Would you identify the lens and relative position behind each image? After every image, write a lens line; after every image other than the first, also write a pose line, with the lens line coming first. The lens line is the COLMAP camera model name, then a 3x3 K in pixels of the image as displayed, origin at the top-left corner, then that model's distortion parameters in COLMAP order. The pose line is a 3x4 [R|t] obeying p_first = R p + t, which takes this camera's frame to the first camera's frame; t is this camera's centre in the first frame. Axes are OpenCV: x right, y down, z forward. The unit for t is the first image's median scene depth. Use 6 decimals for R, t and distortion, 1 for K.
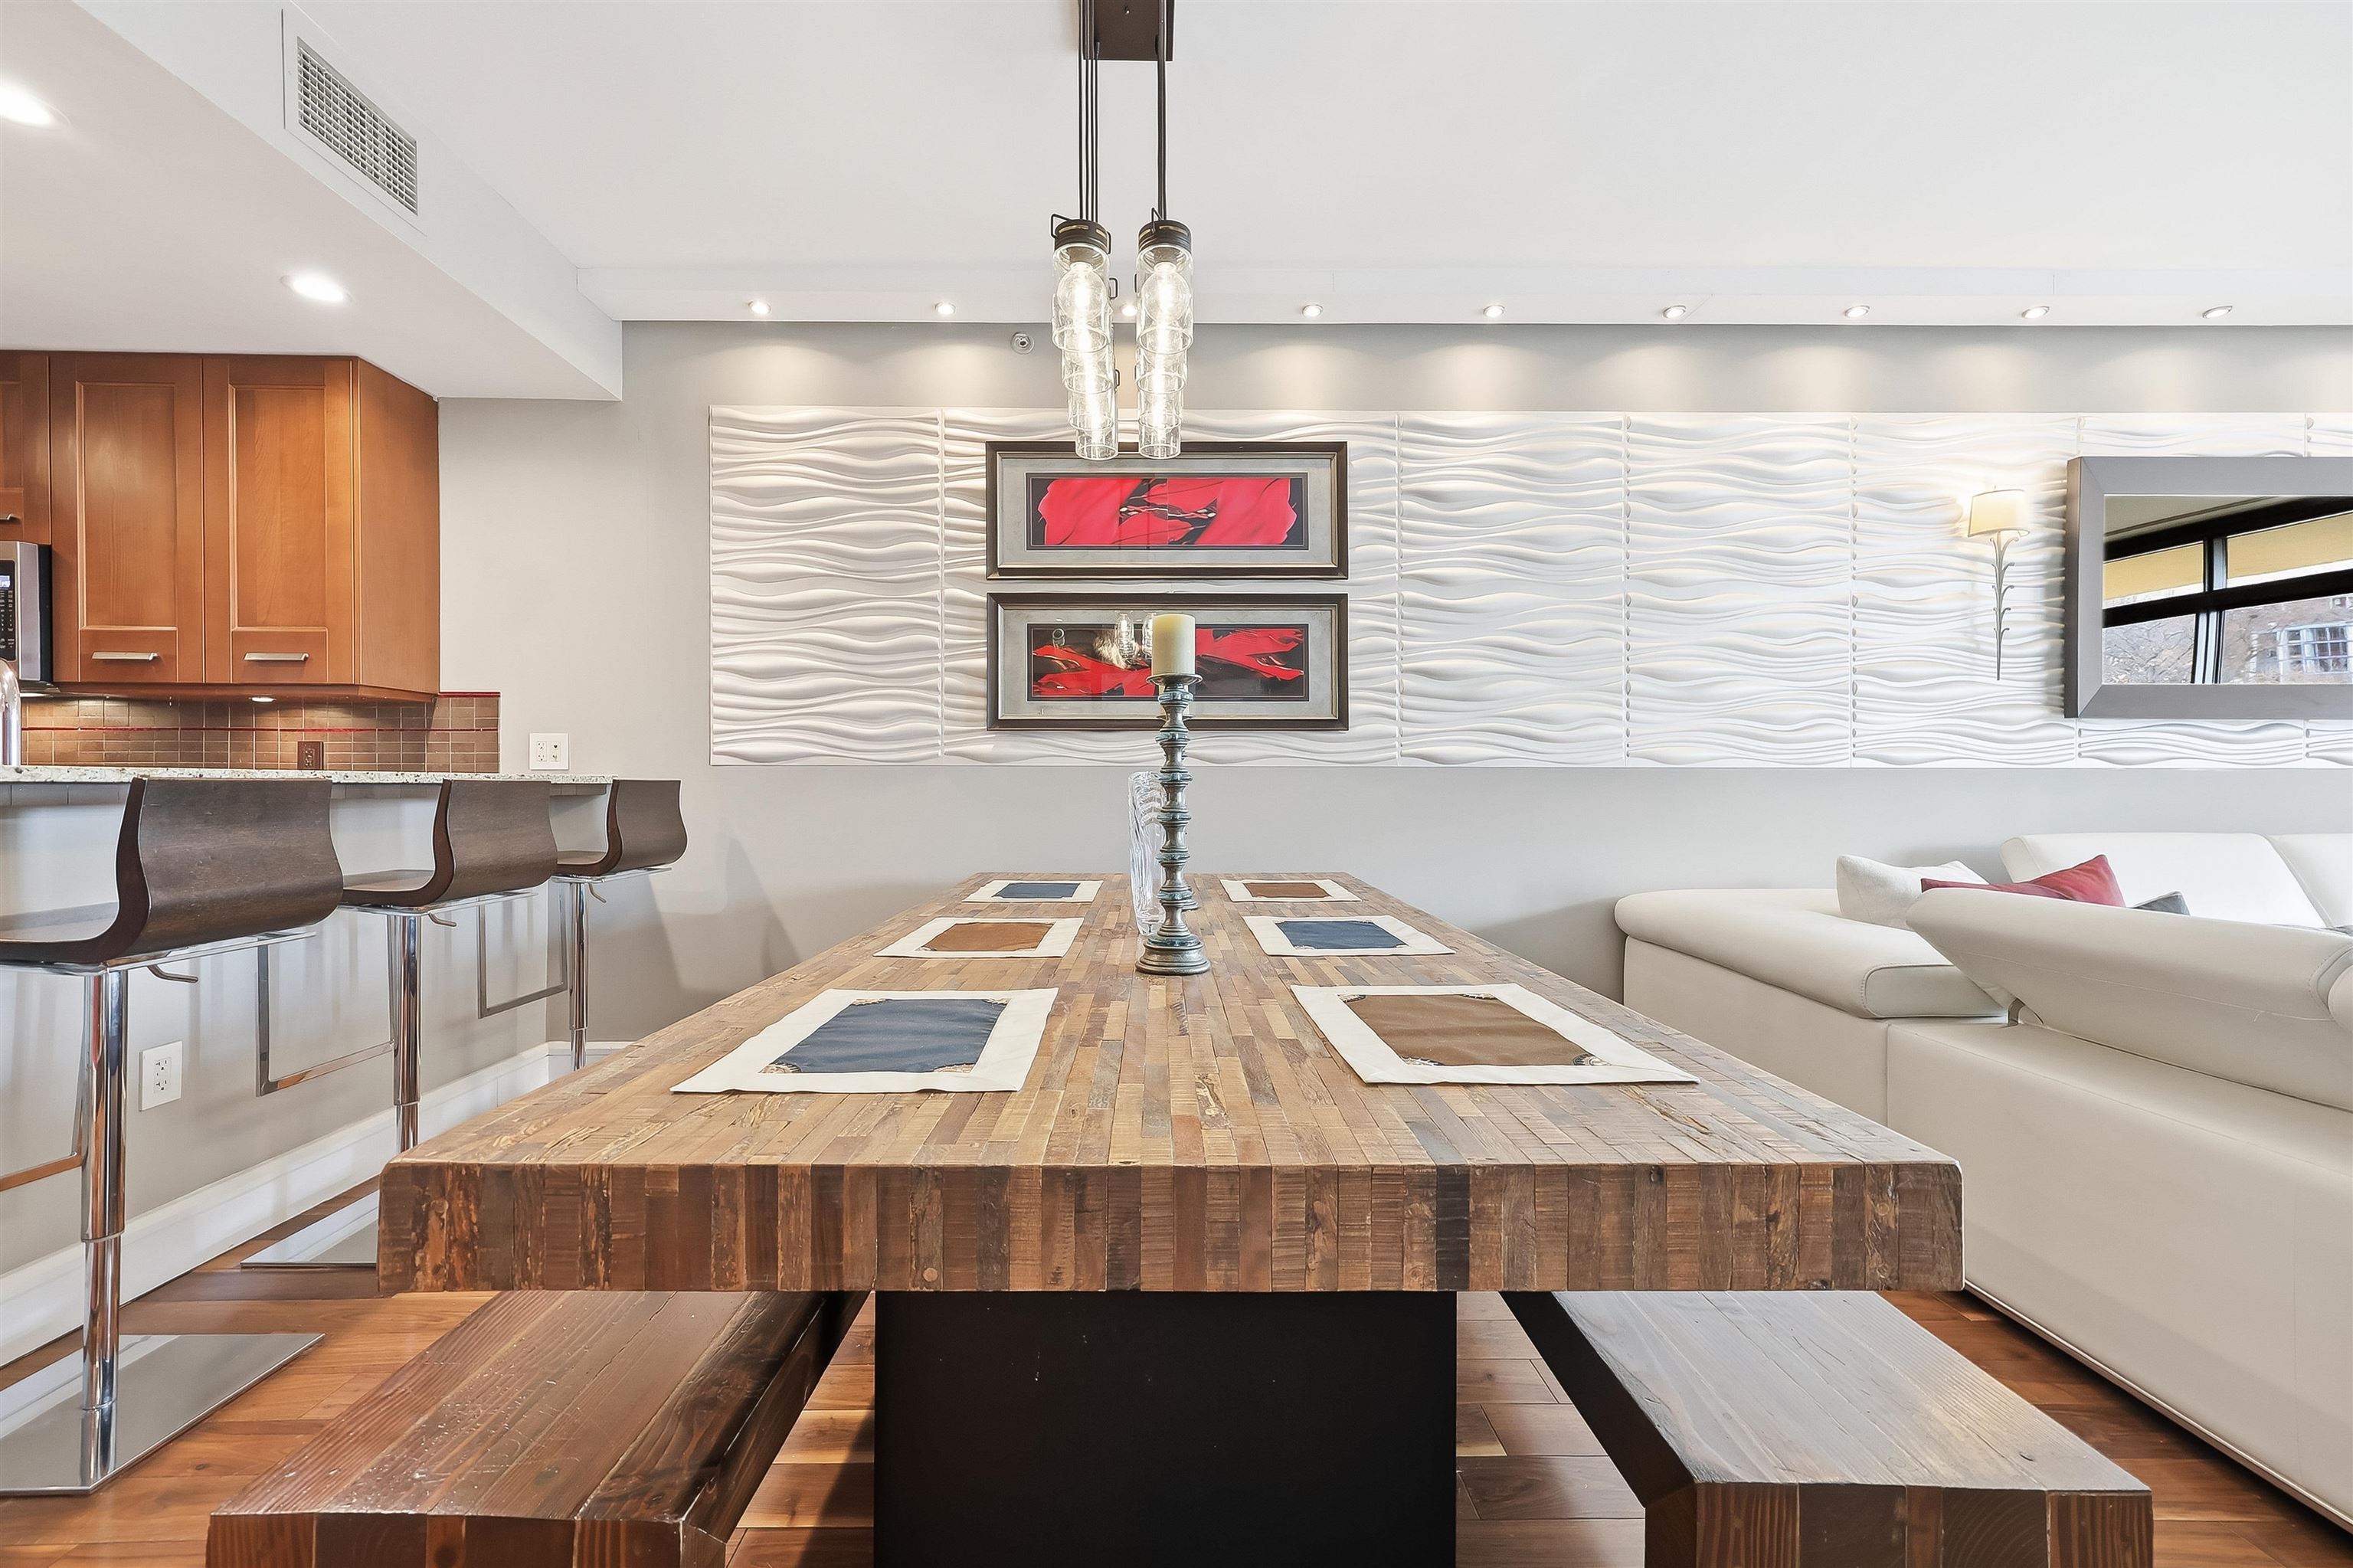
lens RADIAL K [[962.2, 0, 1158.9], [0, 962.2, 784.2], [0, 0, 1]] dist [0.008388, 0.000166]
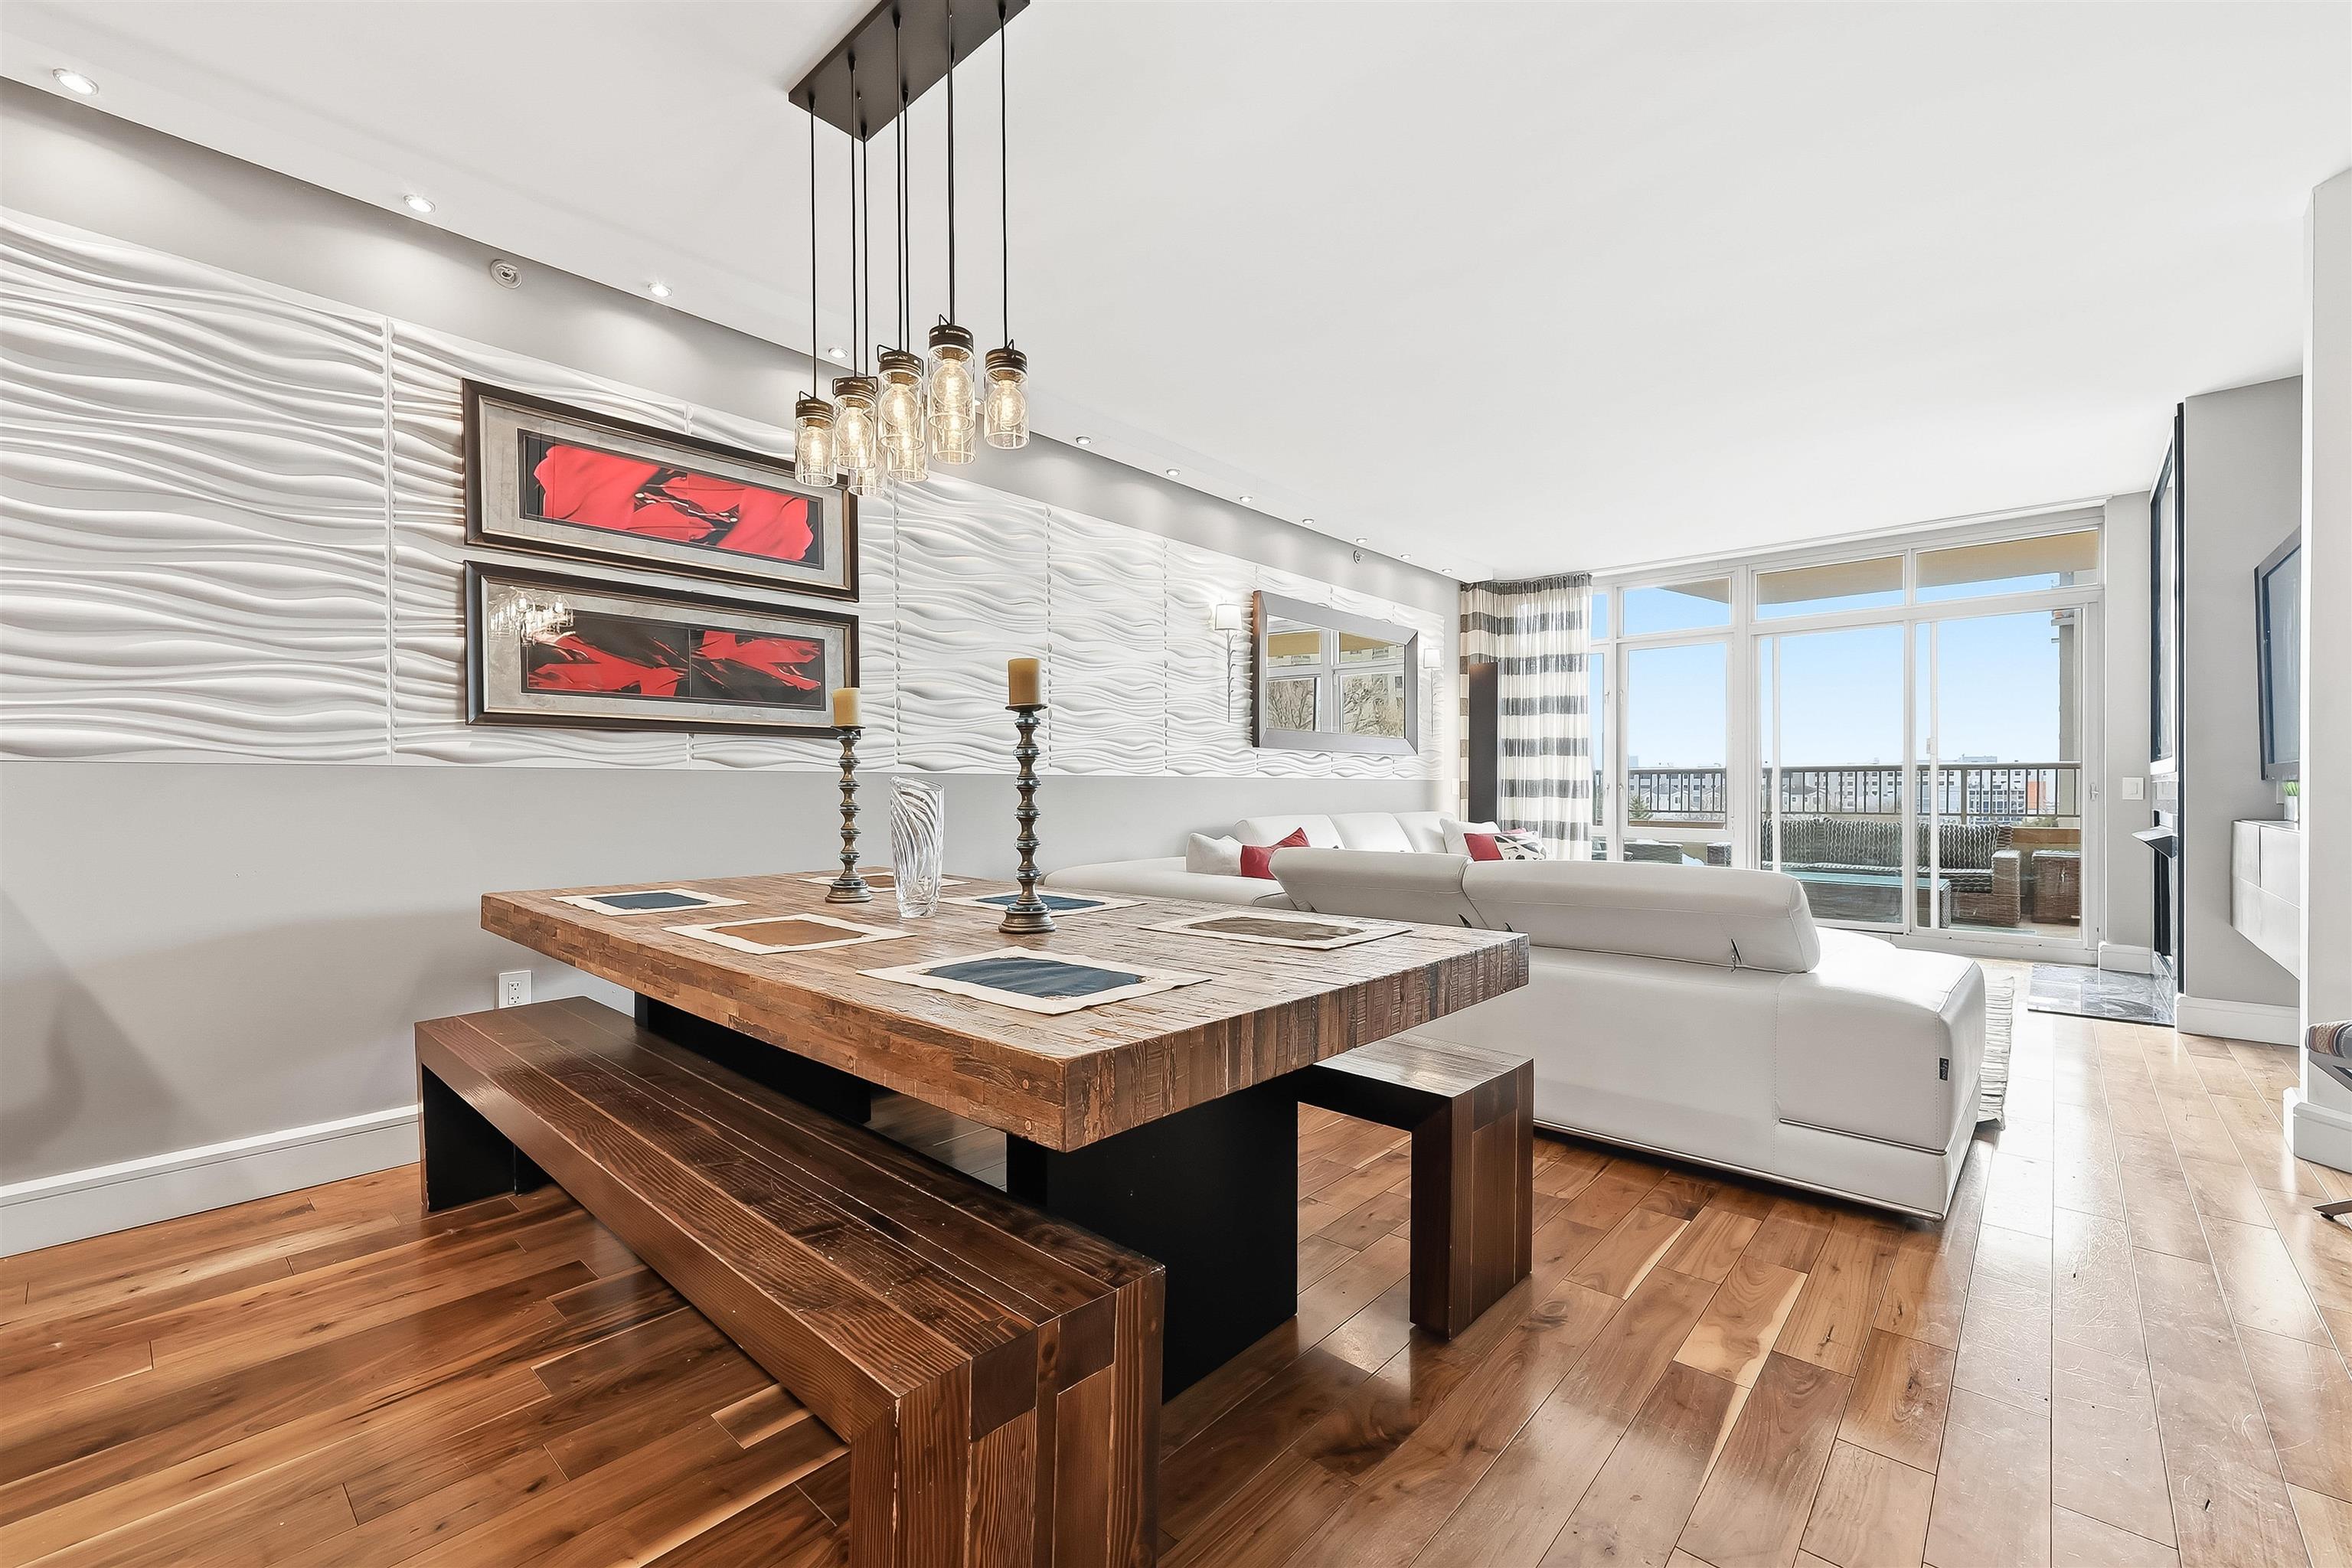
lens RADIAL K [[961.8, 0, 1158.4], [0, 961.8, 784.2], [0, 0, 1]] dist [0.008388, 0.000166]
pose [[0.691331, 0.001298, 0.722537, -0.365458], [0.001487, 0.999994, -0.003219, -0.000463], [-0.722536, 0.003300, 0.691325, -0.013004]]
